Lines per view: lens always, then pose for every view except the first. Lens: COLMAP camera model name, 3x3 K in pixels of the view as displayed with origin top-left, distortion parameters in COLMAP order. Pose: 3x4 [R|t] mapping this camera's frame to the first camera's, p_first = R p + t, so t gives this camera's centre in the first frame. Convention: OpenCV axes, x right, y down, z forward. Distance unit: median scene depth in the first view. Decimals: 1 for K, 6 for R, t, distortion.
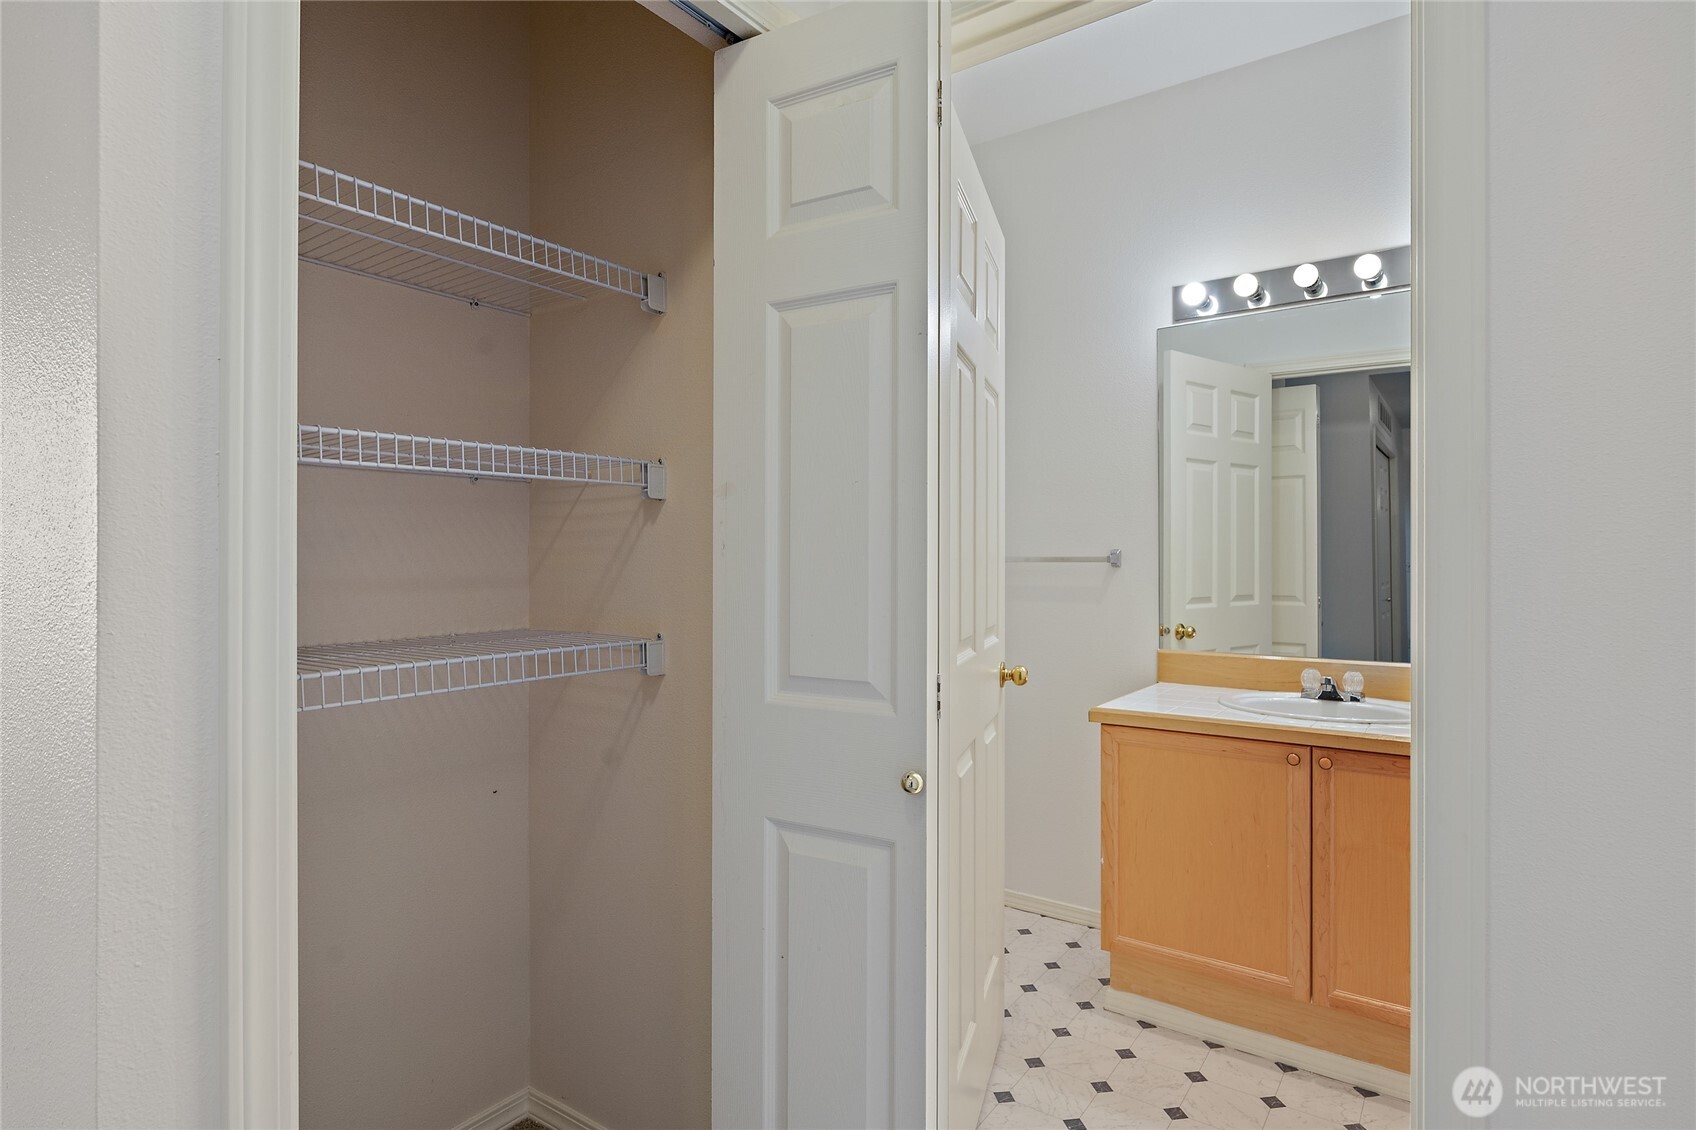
lens RADIAL K [[900.6, 0, 849.3], [0, 900.6, 559.0], [0, 0, 1]] dist [-0.003543, 0.001300]
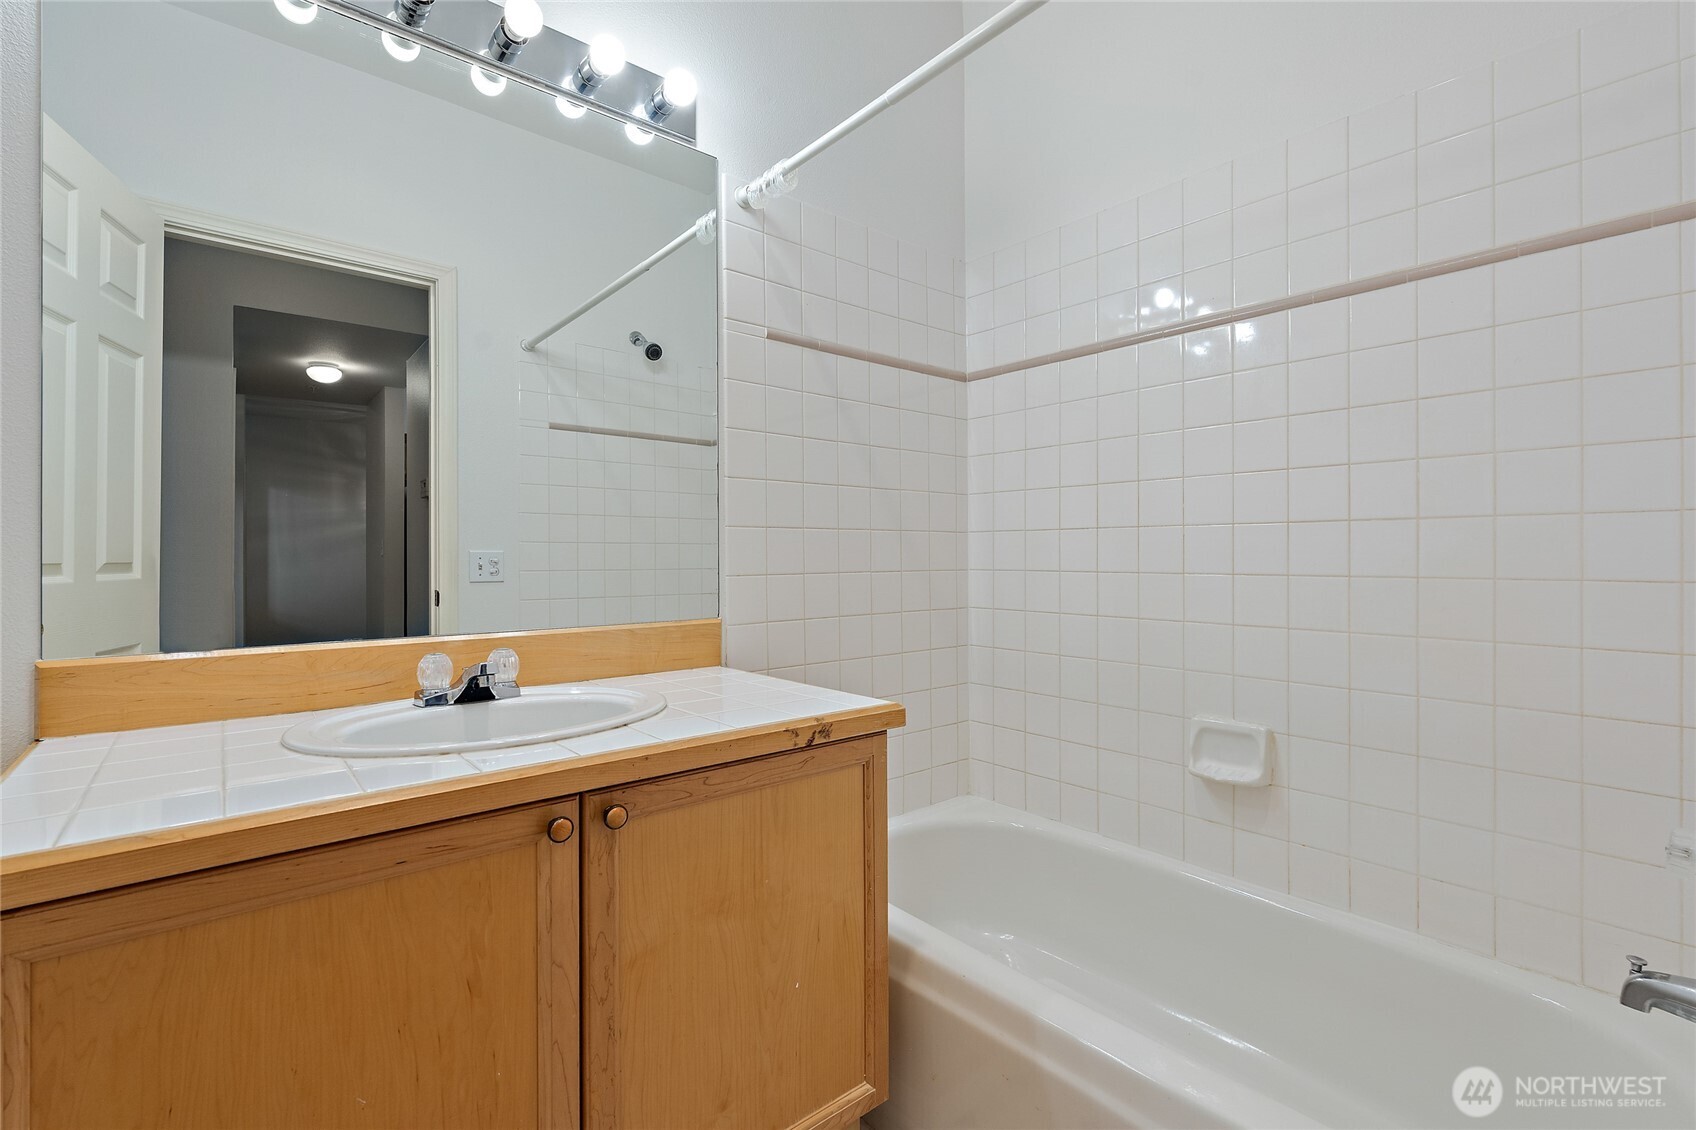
lens RADIAL K [[748.1, 0, 850.4], [0, 748.1, 556.8], [0, 0, 1]] dist [-0.000776, -0.000558]
pose [[0.247564, 0.003633, 0.968865, 0.112994], [0.002977, 0.999985, -0.004511, 0.063228], [-0.968867, 0.004001, 0.247550, 0.628711]]
